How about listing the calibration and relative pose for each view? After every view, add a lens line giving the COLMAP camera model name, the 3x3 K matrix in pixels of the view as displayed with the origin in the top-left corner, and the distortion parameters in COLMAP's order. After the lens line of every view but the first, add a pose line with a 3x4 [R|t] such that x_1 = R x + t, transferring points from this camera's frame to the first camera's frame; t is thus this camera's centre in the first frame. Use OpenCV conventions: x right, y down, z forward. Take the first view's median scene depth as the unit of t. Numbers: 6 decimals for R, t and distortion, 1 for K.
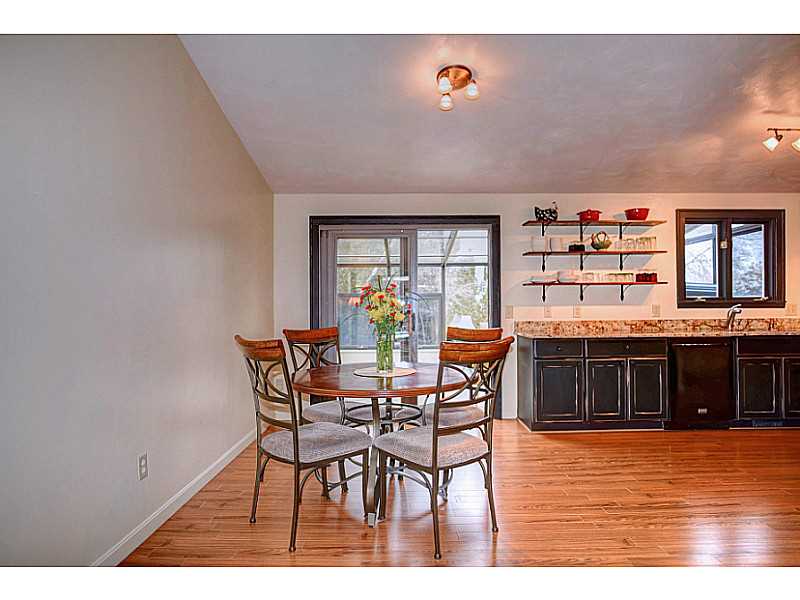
lens RADIAL K [[468.7, 0, 400.0], [0, 468.7, 300.0], [0, 0, 1]] dist [0.002609, 0.000271]
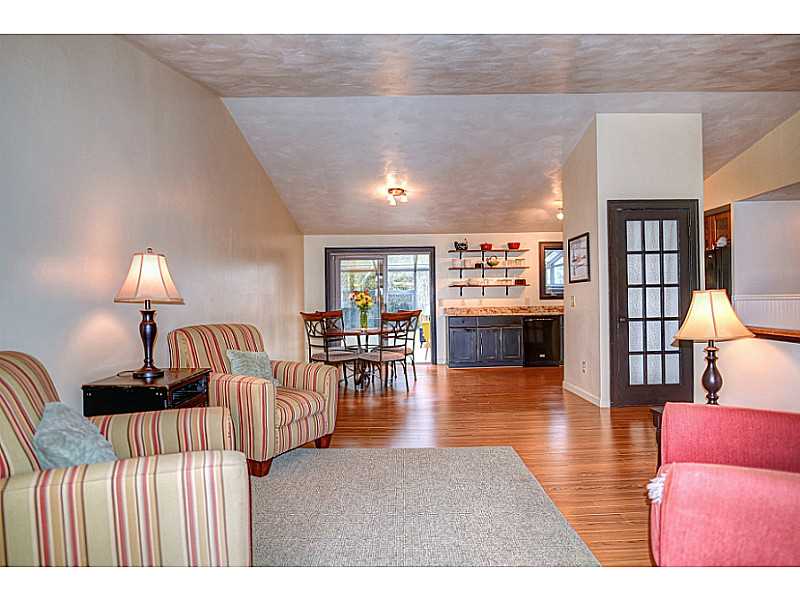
lens RADIAL K [[485.2, 0, 400.0], [0, 485.2, 300.0], [0, 0, 1]] dist [-0.035631, 0.002188]
pose [[0.999978, -0.005717, -0.003358, 0.089602], [0.005760, 0.999900, 0.012915, -0.007741], [0.003284, -0.012934, 0.999911, -0.788340]]
